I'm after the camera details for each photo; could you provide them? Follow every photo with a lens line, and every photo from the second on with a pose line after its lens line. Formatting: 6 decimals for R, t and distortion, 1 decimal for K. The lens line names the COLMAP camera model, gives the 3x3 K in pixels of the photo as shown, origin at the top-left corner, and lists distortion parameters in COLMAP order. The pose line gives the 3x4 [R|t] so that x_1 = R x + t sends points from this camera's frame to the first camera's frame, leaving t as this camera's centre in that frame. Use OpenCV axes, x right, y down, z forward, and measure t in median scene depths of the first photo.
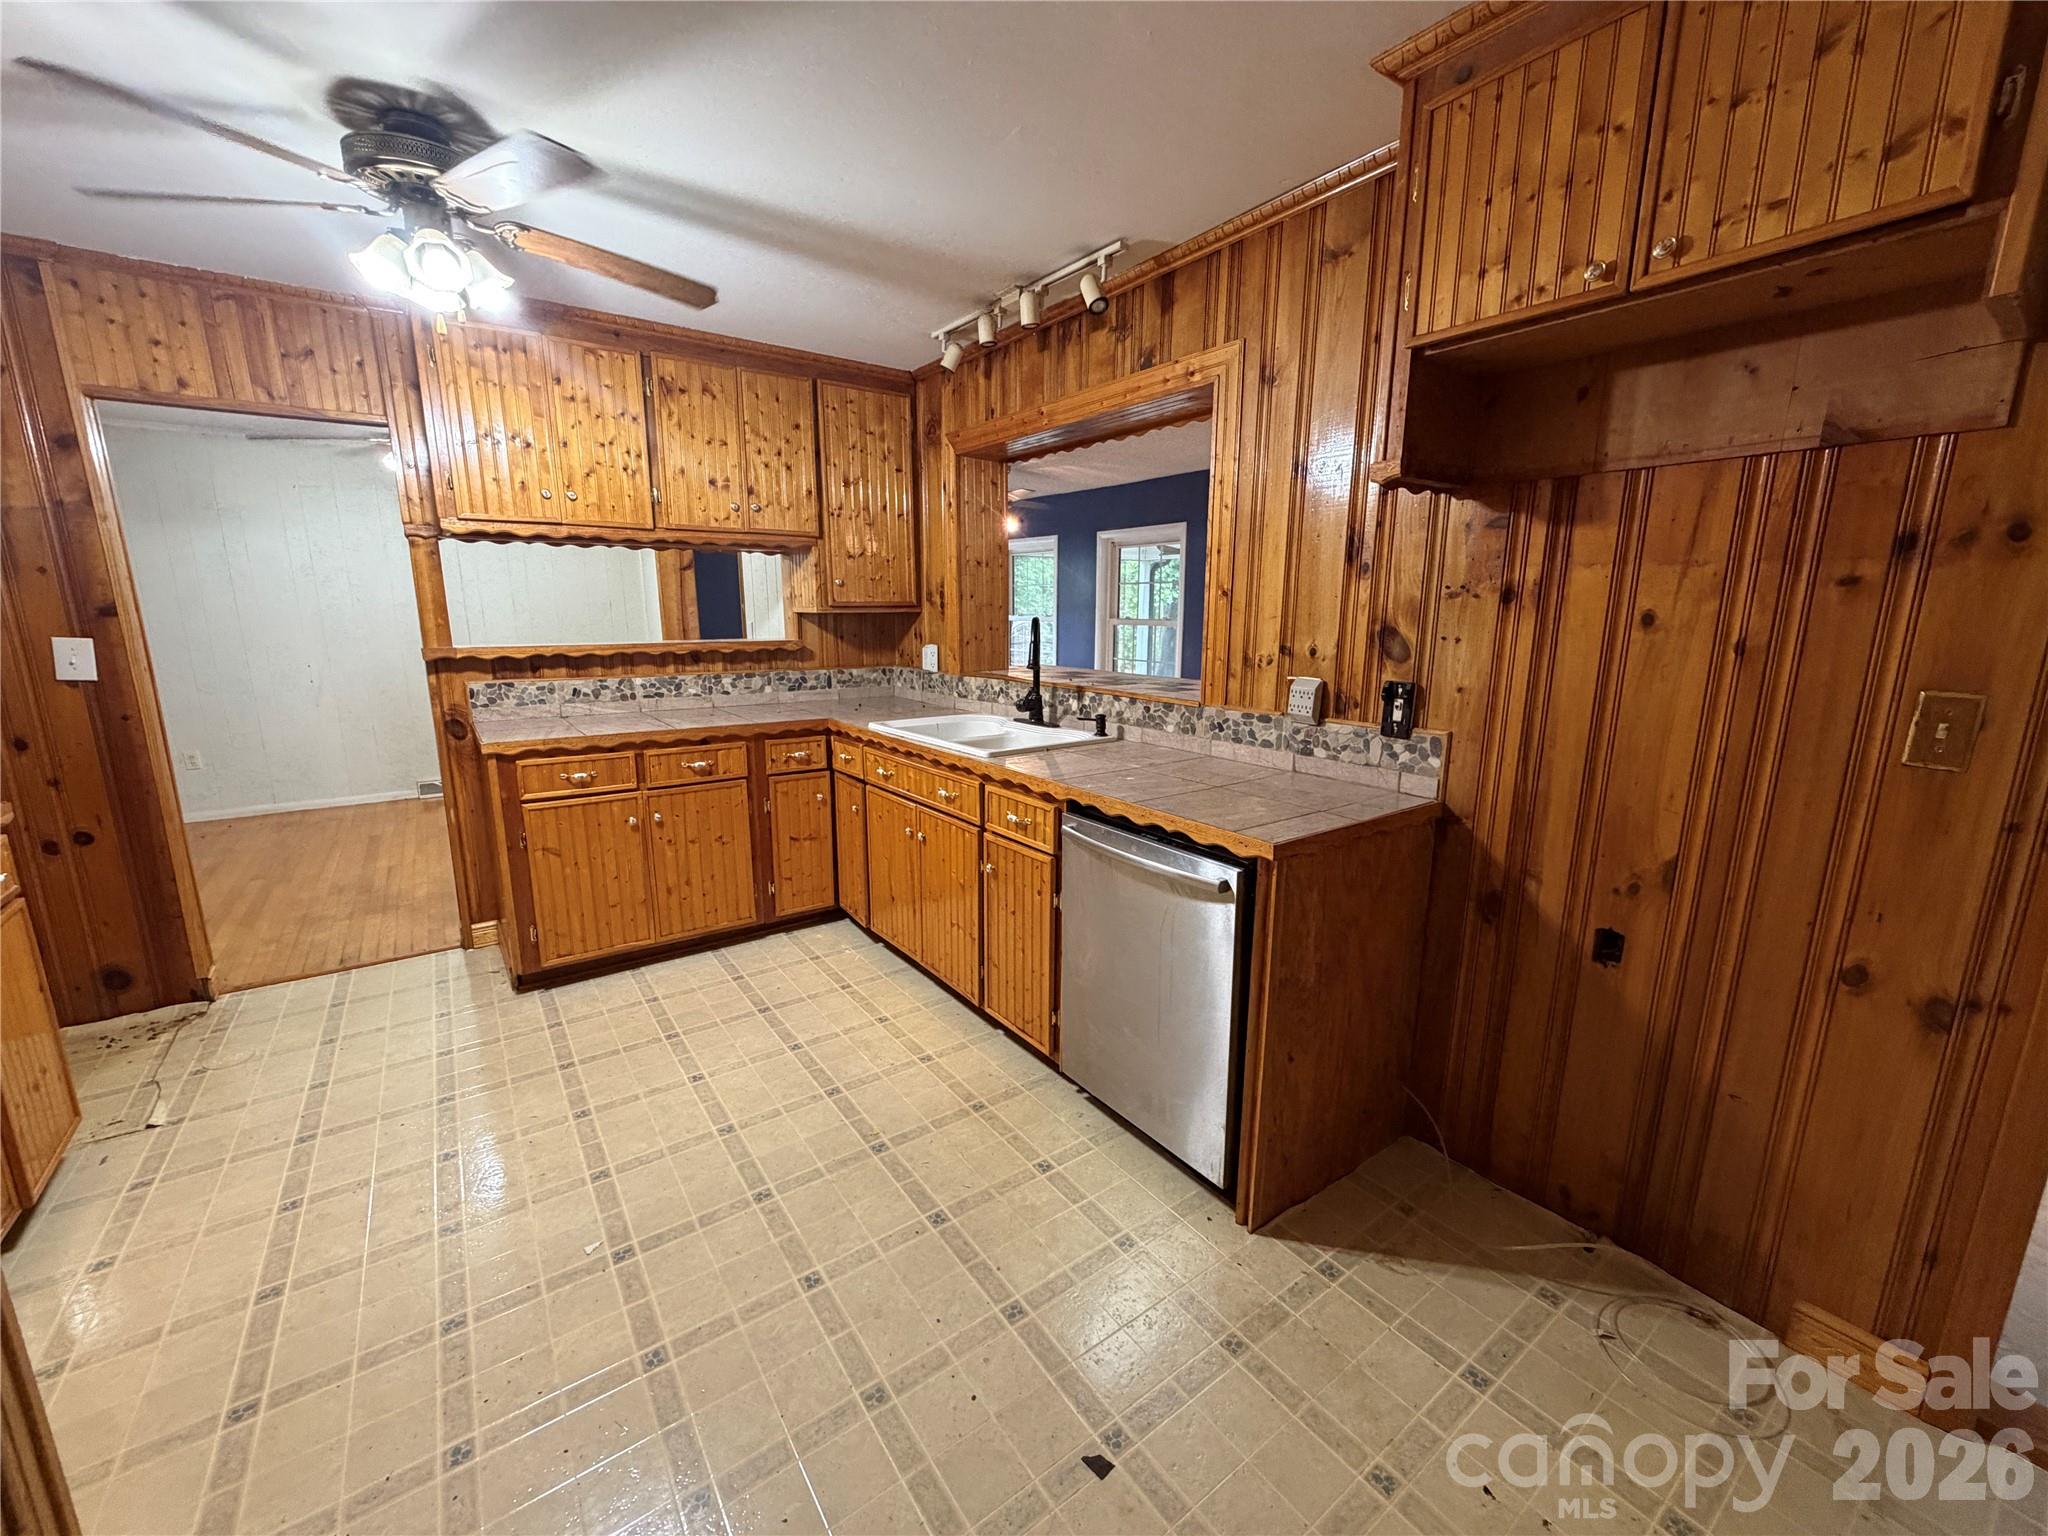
lens RADIAL K [[812.6, 0, 1010.1], [0, 812.6, 771.4], [0, 0, 1]] dist [-0.004073, 0.000094]
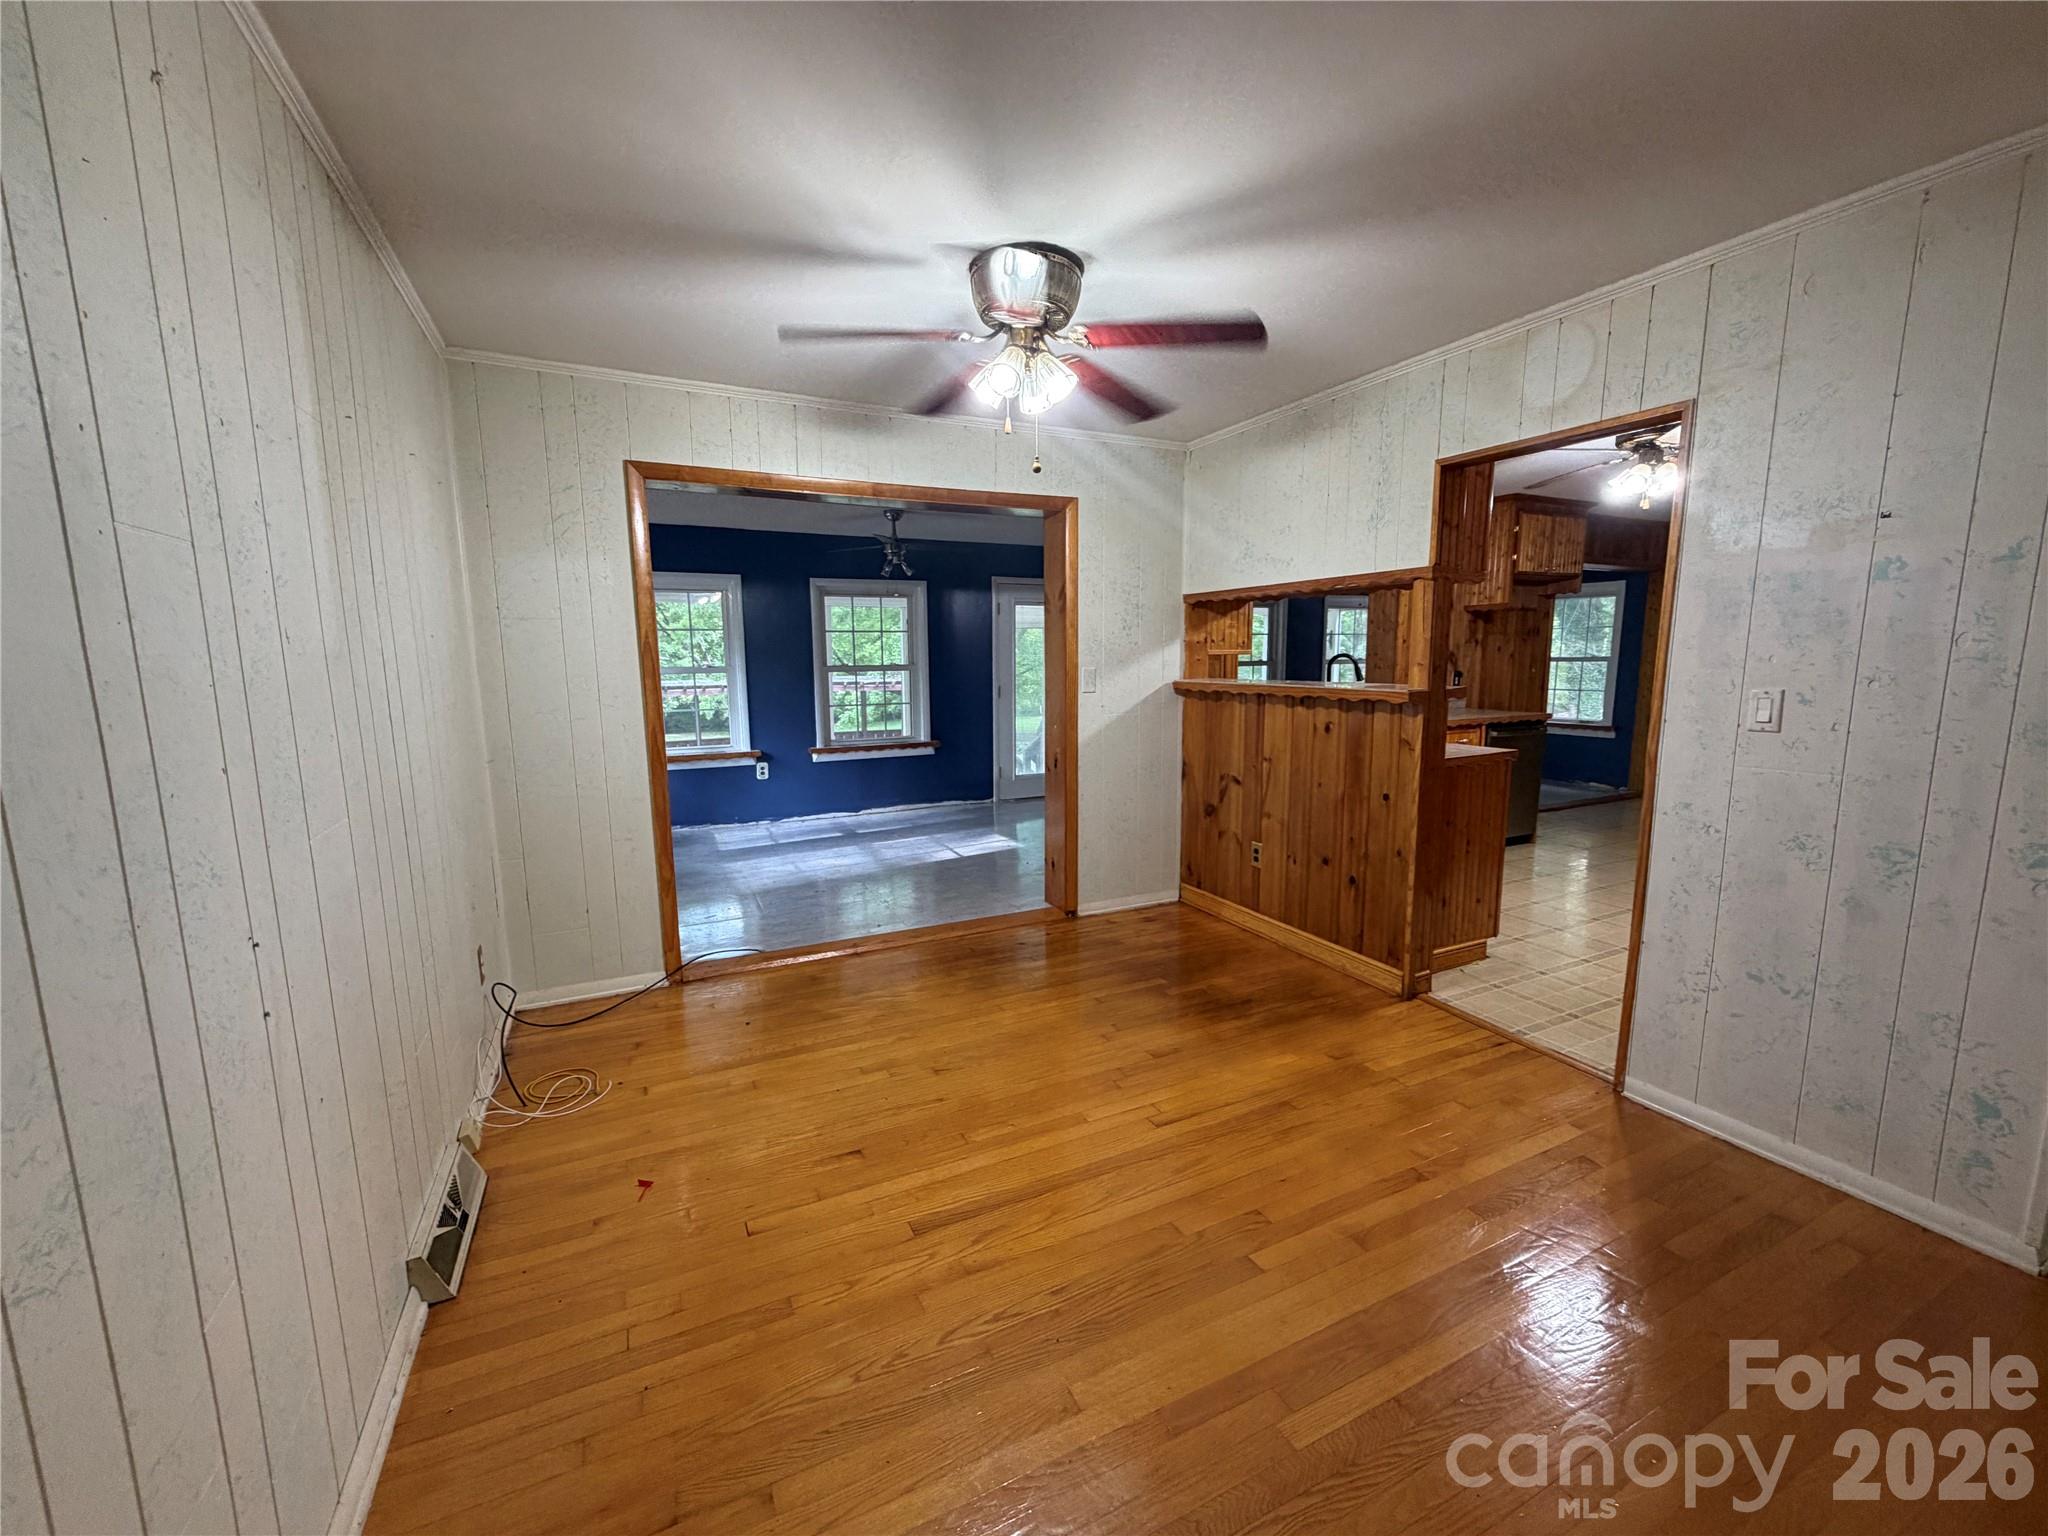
lens RADIAL K [[812.6, 0, 1016.4], [0, 812.6, 771.0], [0, 0, 1]] dist [-0.004073, 0.000094]
pose [[0.173228, -0.146906, 0.973864, -2.275137], [0.207456, 0.972070, 0.109734, -0.343504], [-0.962785, 0.183025, 0.198866, 1.675903]]
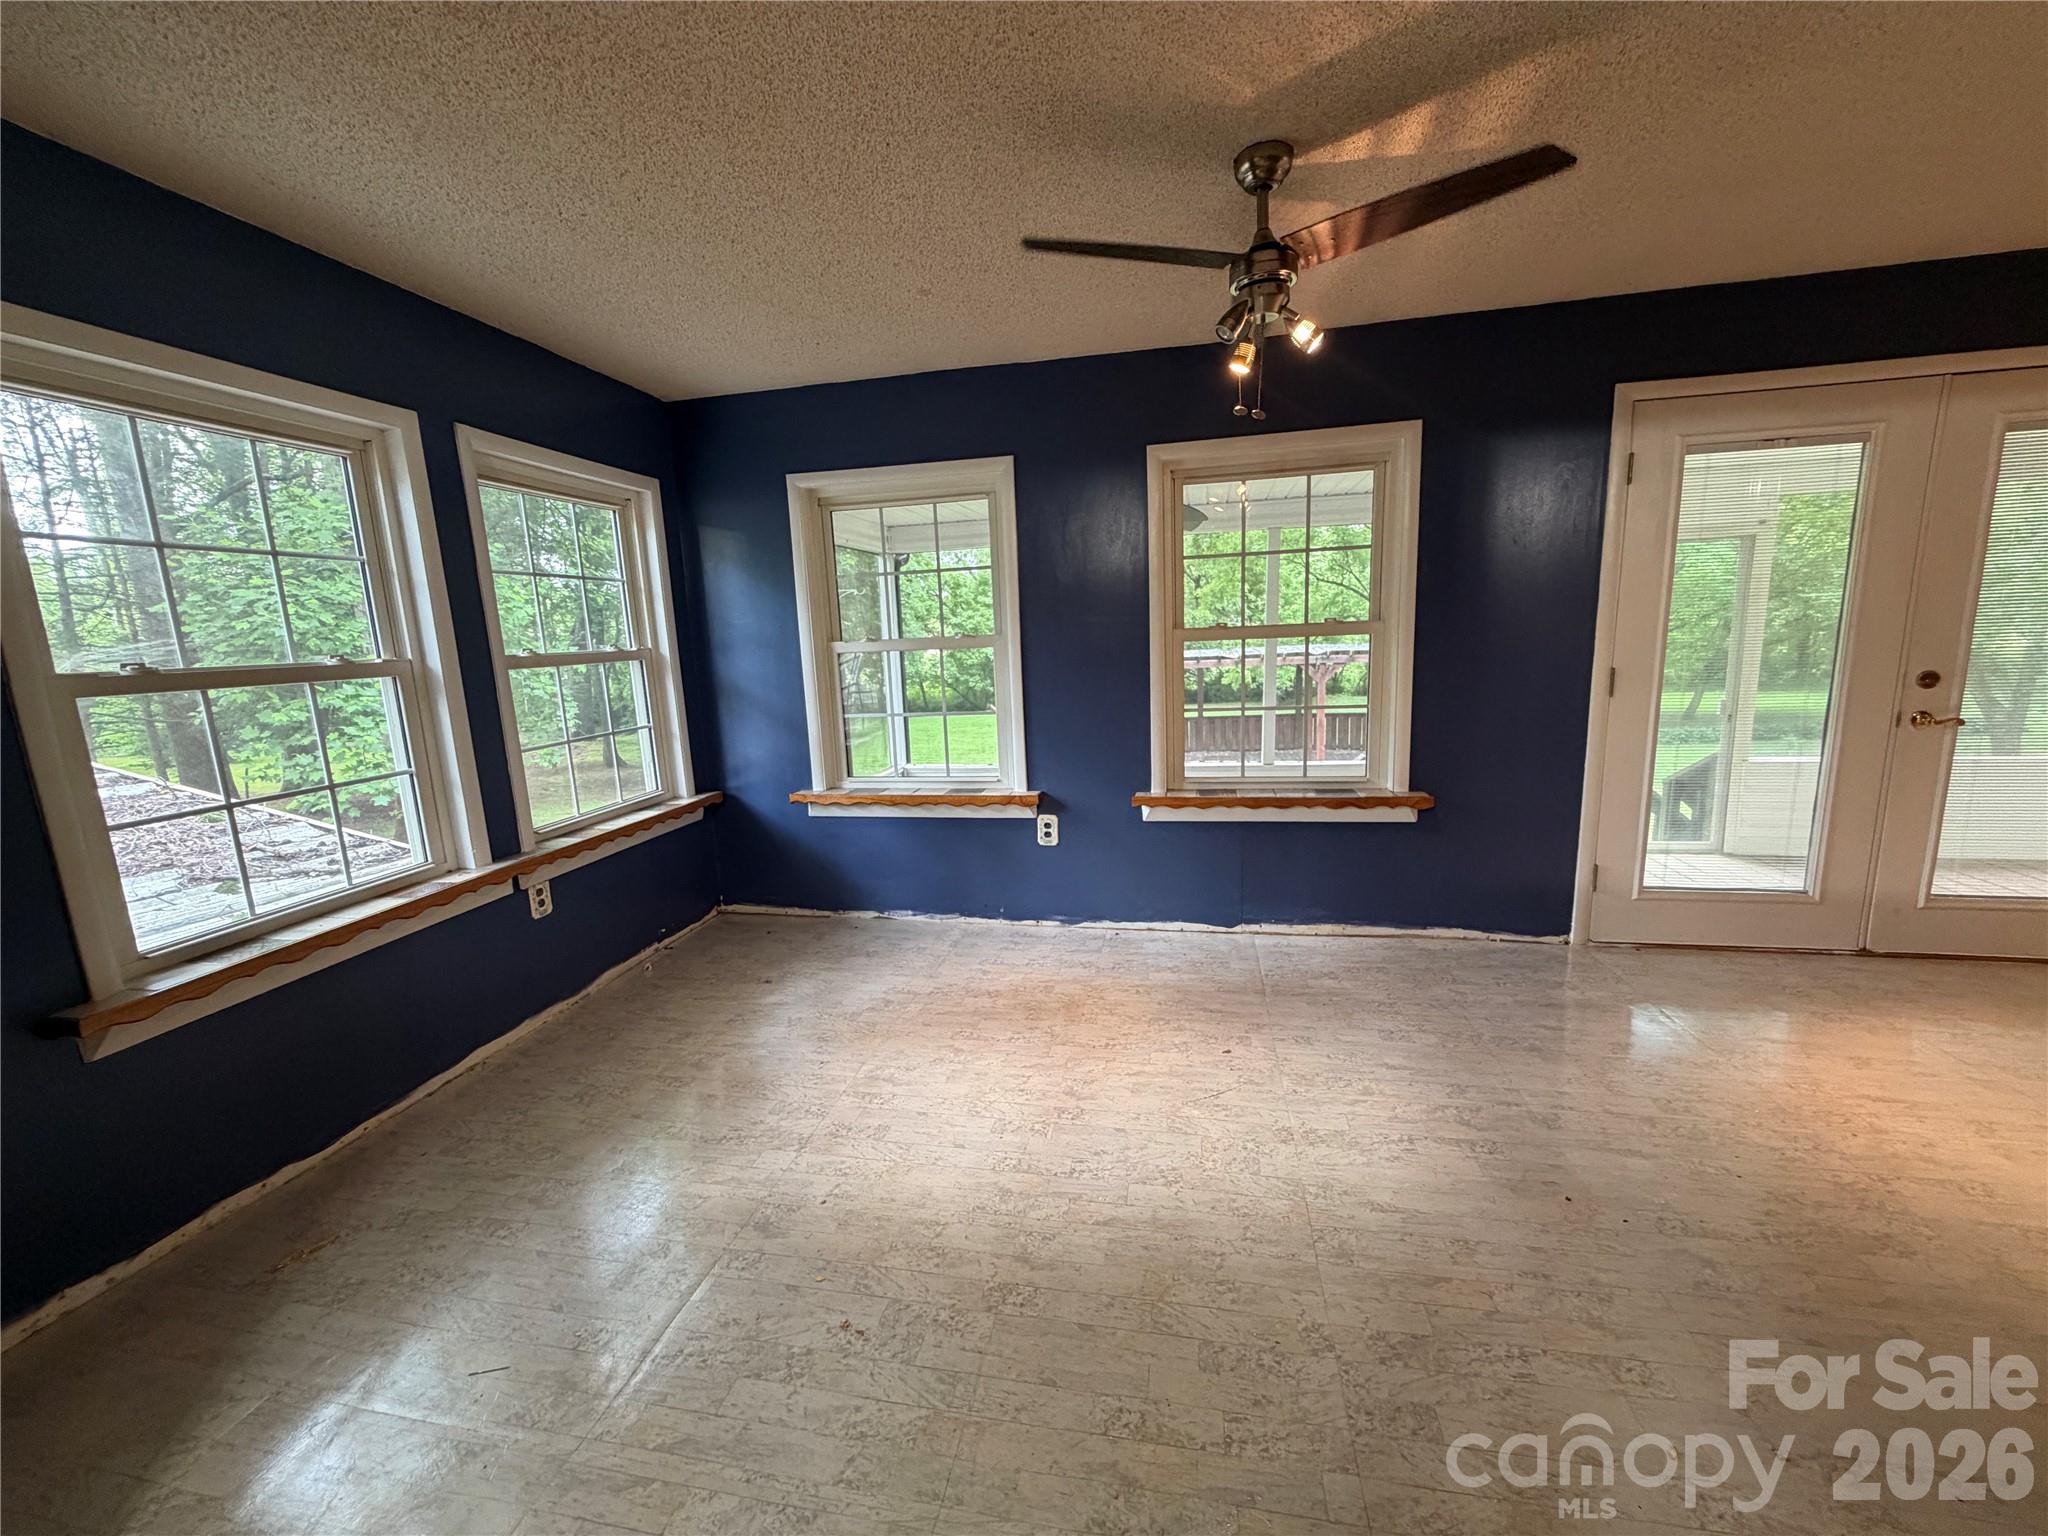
lens RADIAL K [[812.6, 0, 1012.9], [0, 812.6, 777.5], [0, 0, 1]] dist [-0.004073, 0.000094]
pose [[0.732740, -0.146652, 0.664519, -0.787108], [0.178700, 0.983699, 0.020047, -0.355127], [-0.656627, 0.104061, 0.747002, 1.979251]]
